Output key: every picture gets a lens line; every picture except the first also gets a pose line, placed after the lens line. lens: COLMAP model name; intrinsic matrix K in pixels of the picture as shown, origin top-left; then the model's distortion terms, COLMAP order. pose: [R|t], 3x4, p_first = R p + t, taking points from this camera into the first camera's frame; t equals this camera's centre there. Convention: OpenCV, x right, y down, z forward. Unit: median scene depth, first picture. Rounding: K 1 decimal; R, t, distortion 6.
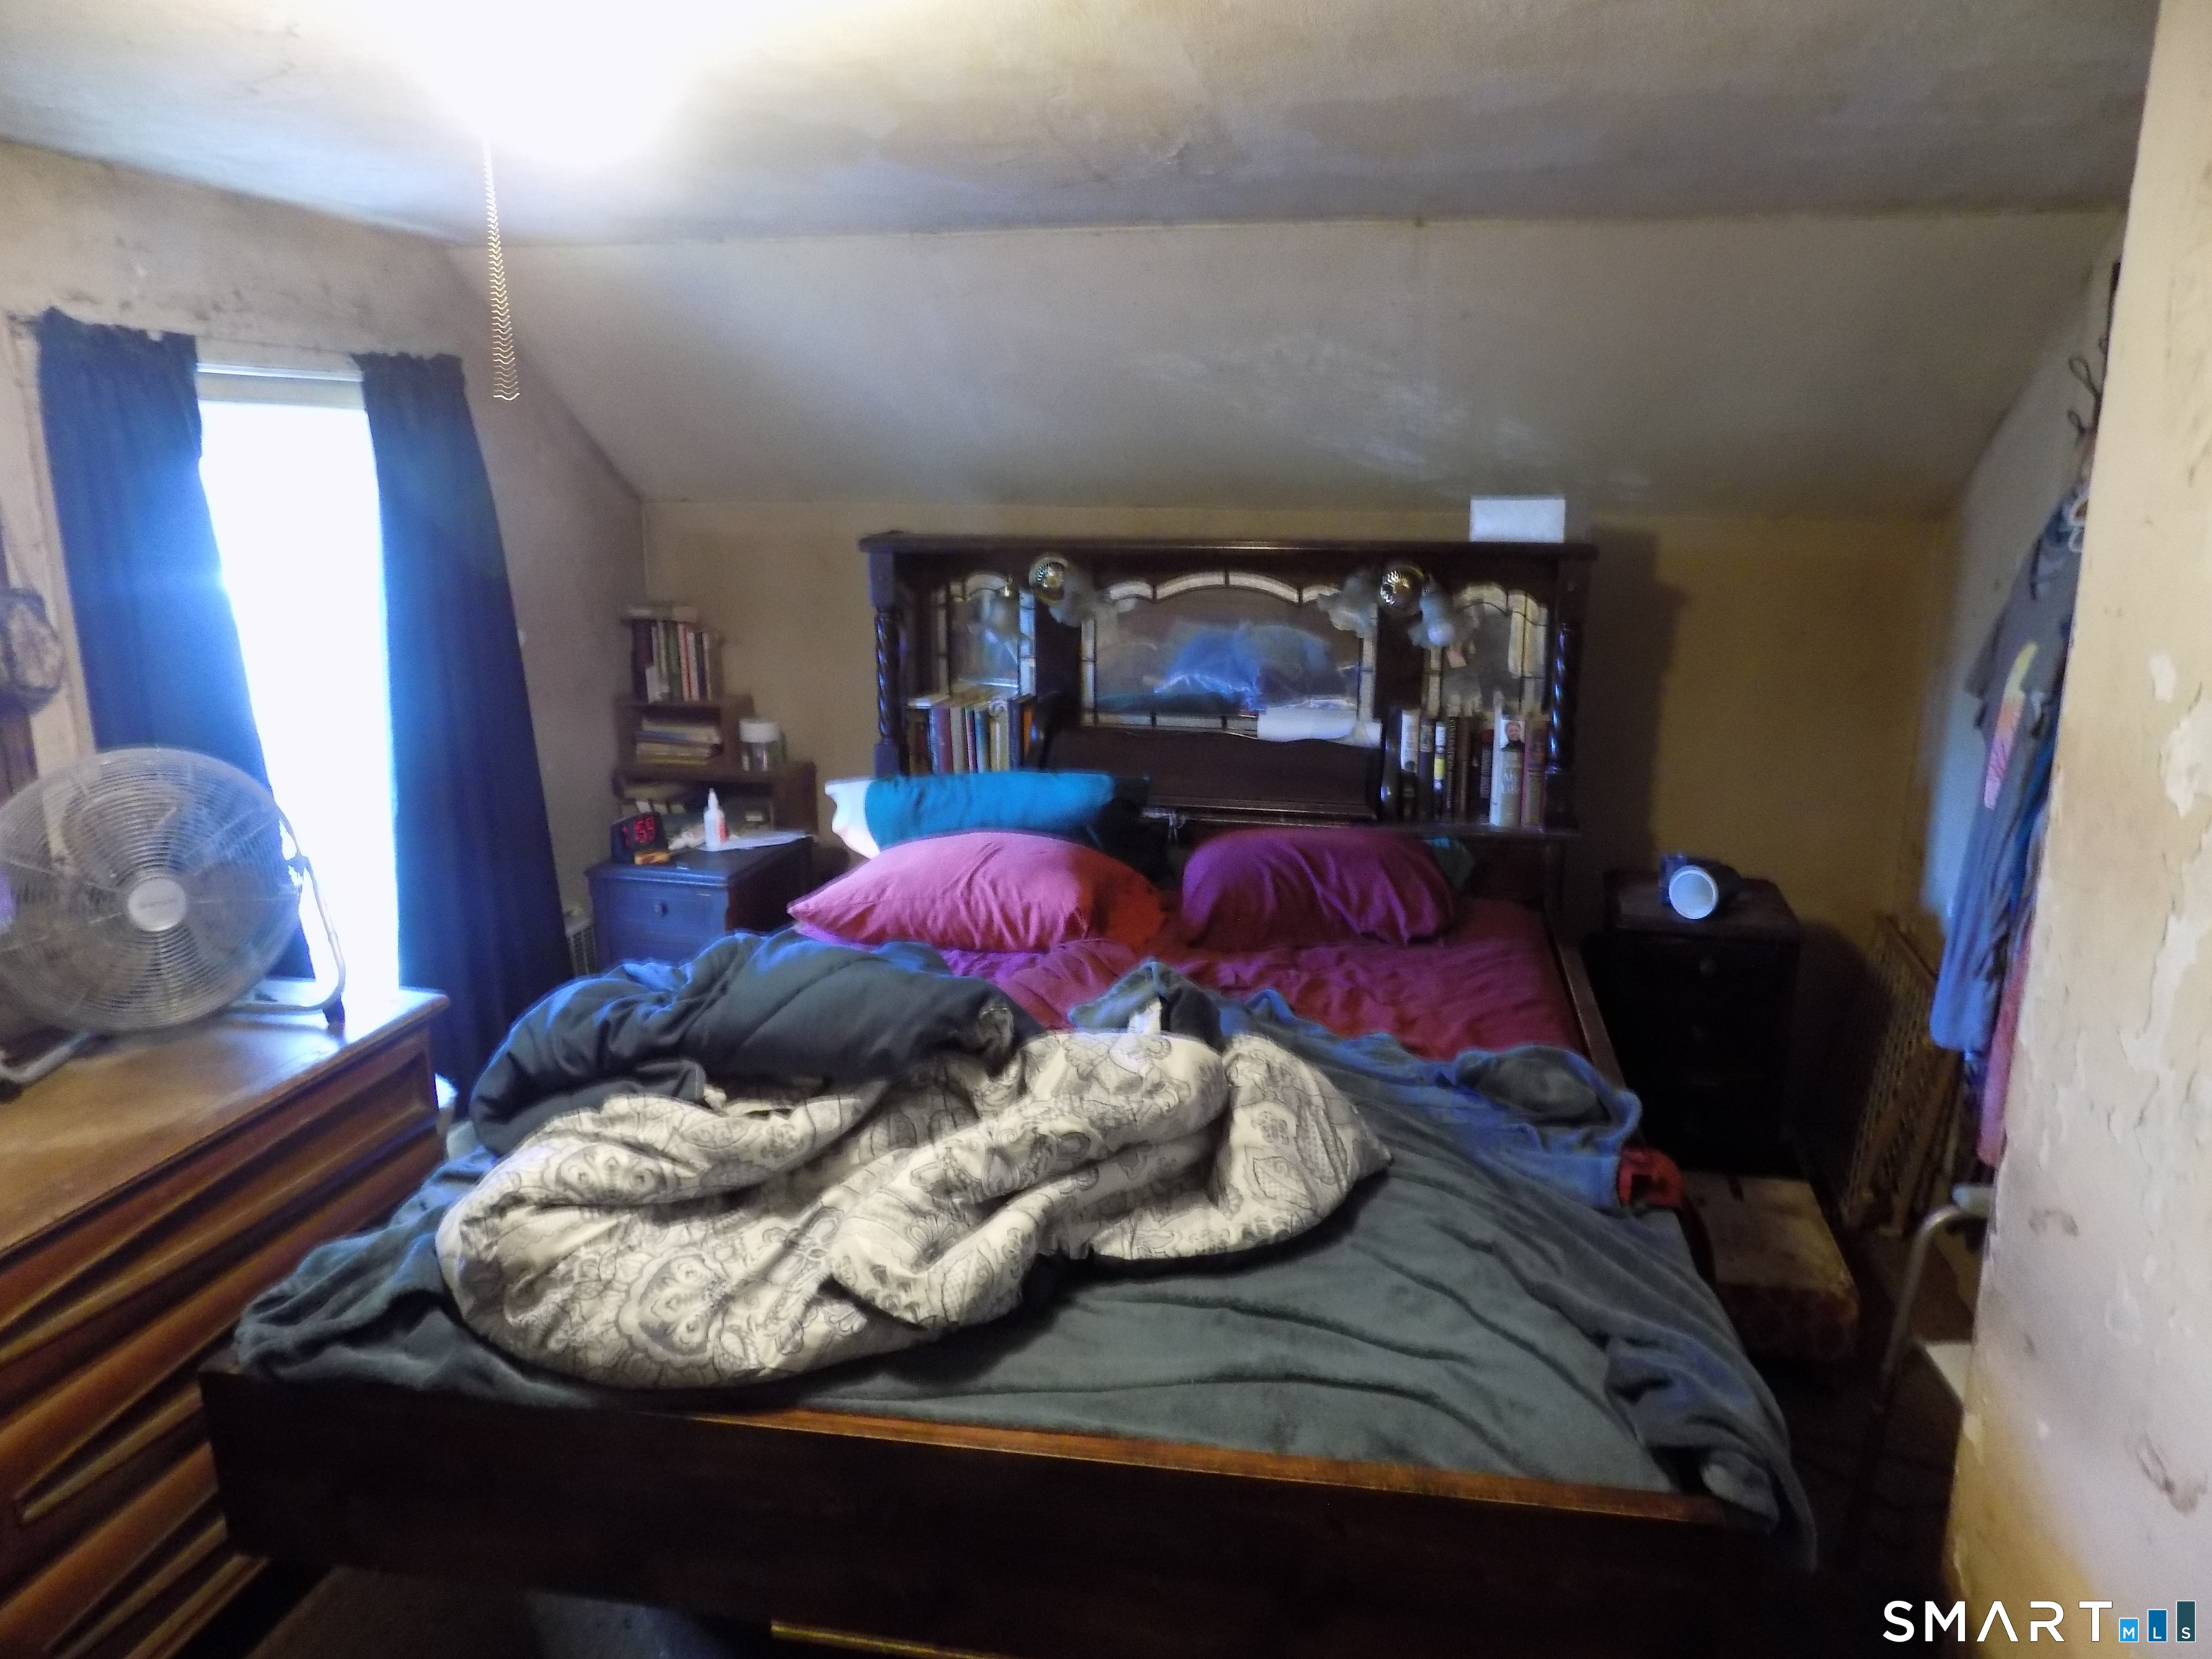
lens RADIAL K [[1507.2, 0, 1114.3], [0, 1507.2, 809.0], [0, 0, 1]] dist [-0.060533, 0.069083]
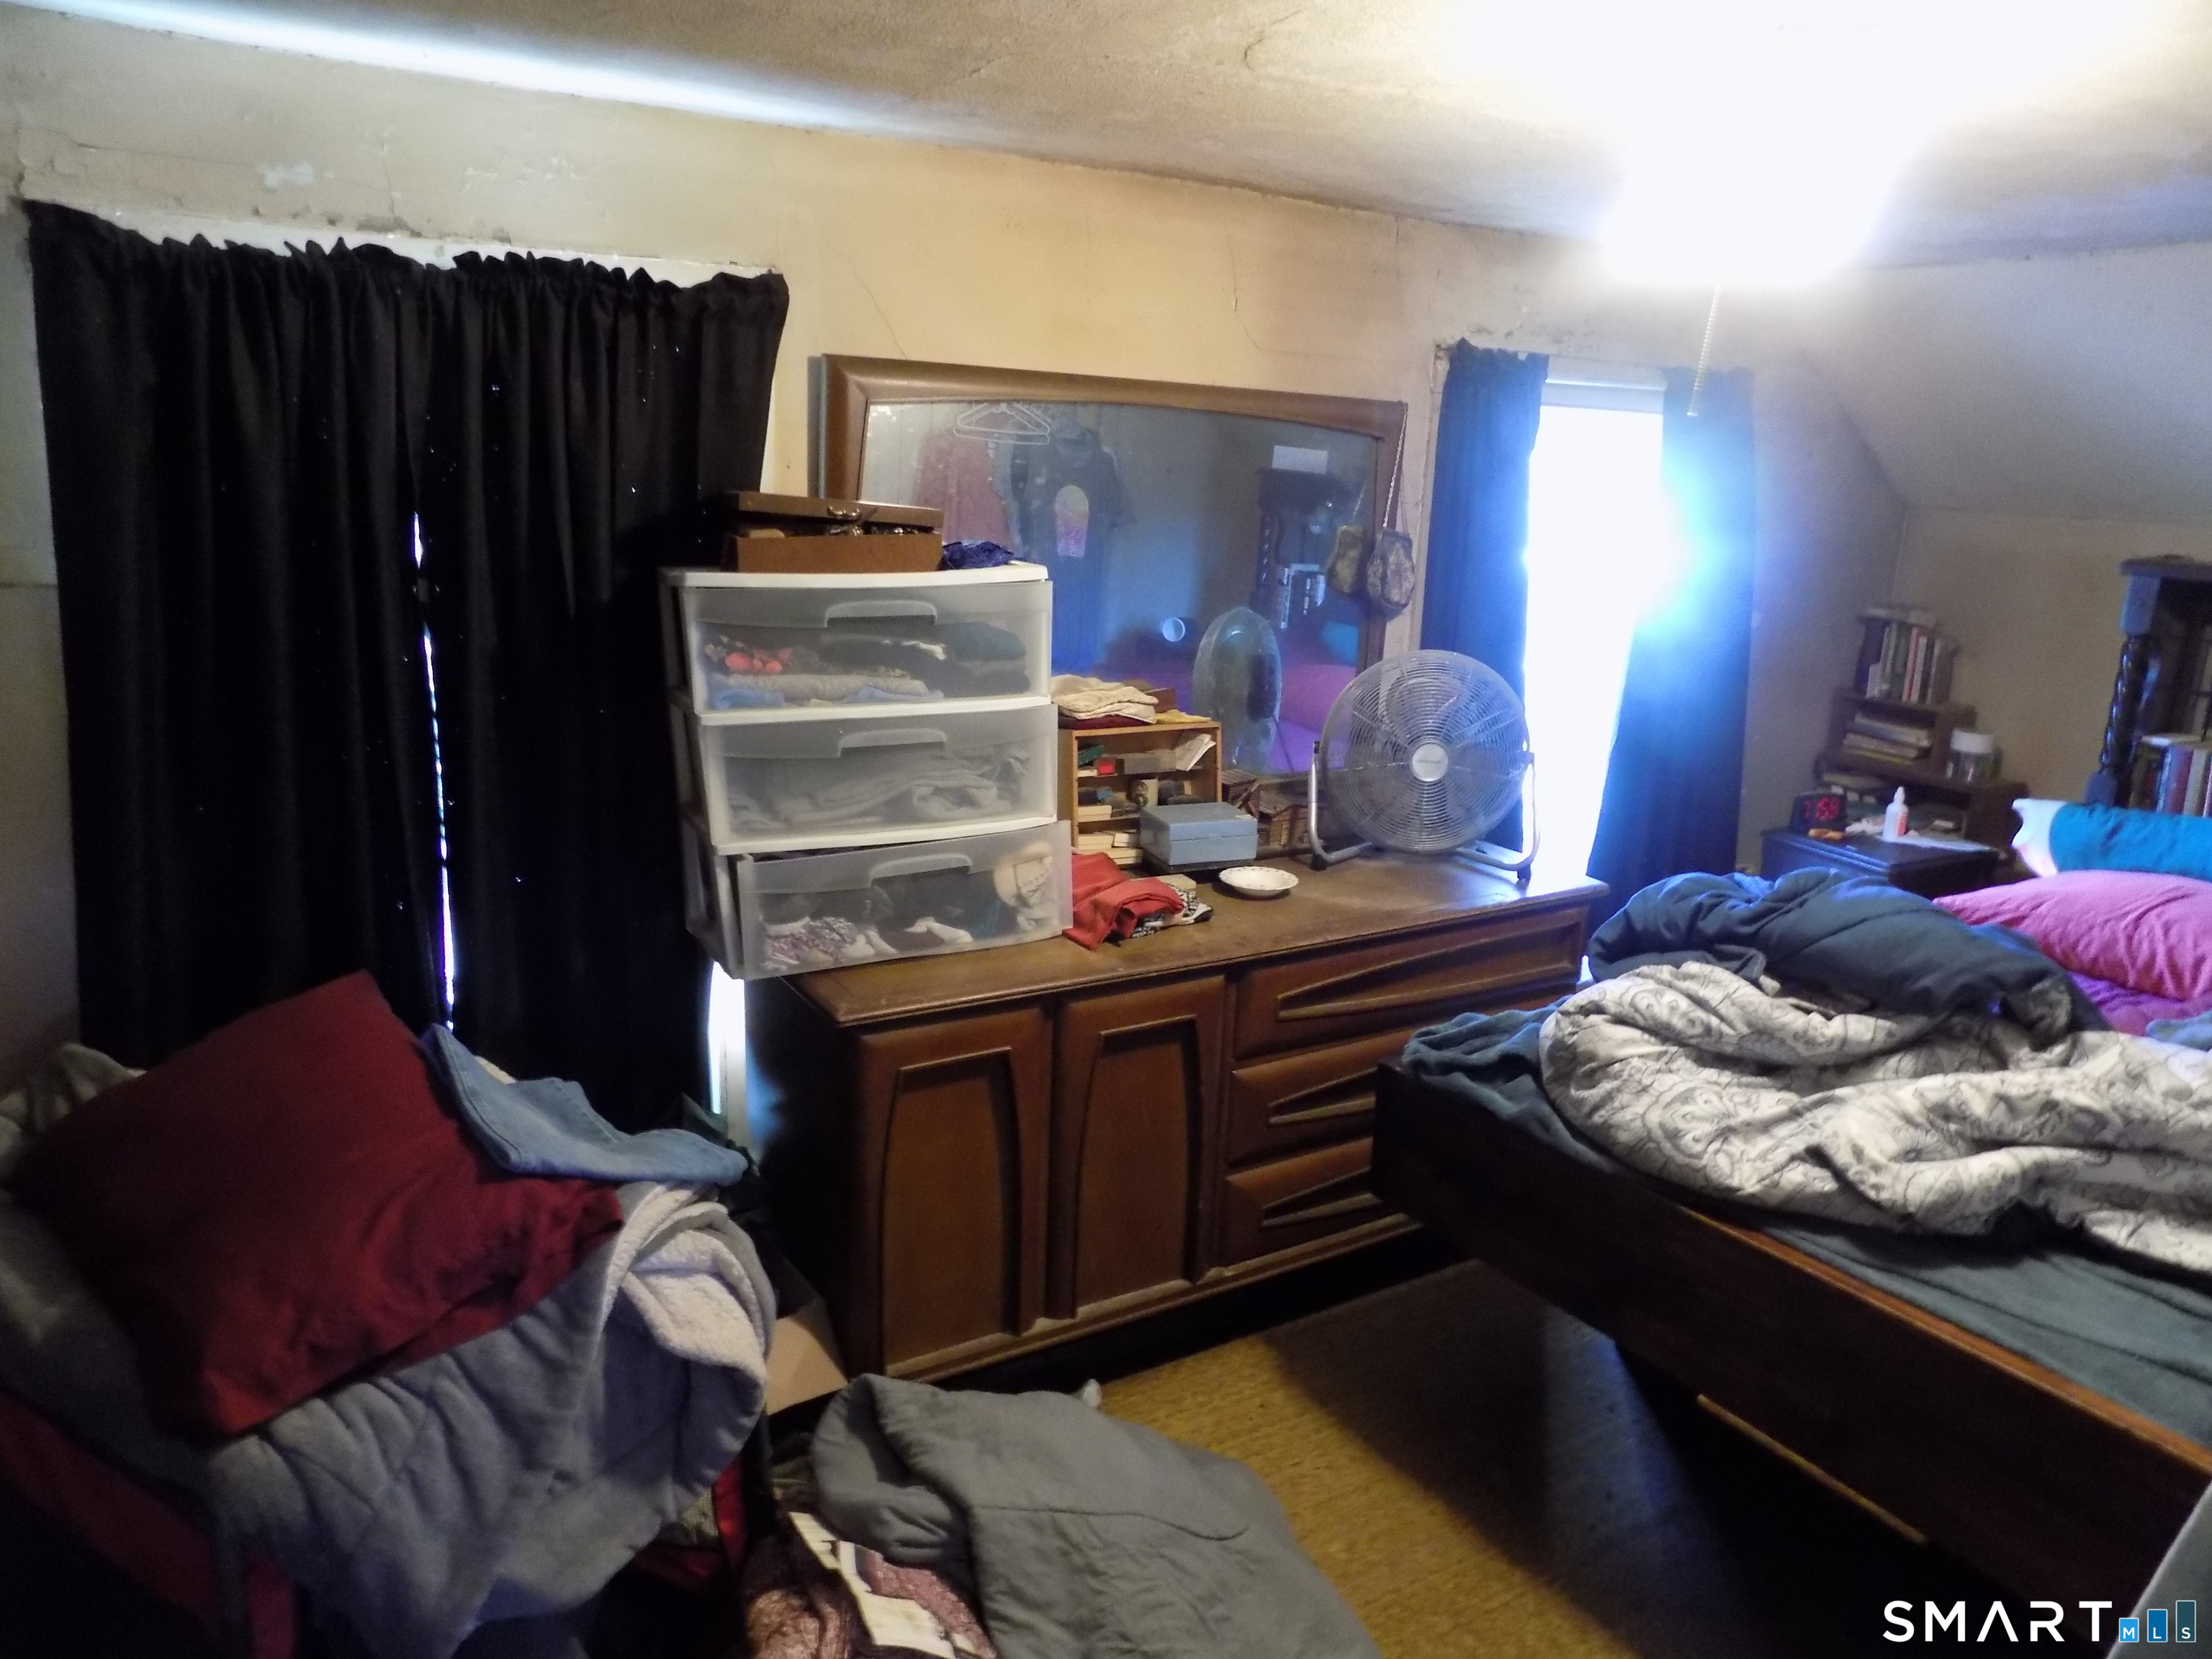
lens RADIAL K [[1507.2, 0, 1114.3], [0, 1507.2, 809.0], [0, 0, 1]] dist [-0.060533, 0.069083]
pose [[0.678820, 0.205028, -0.705101, 0.197384], [-0.206193, 0.974817, 0.084948, 0.058143], [0.704761, 0.087723, 0.704001, -0.245638]]
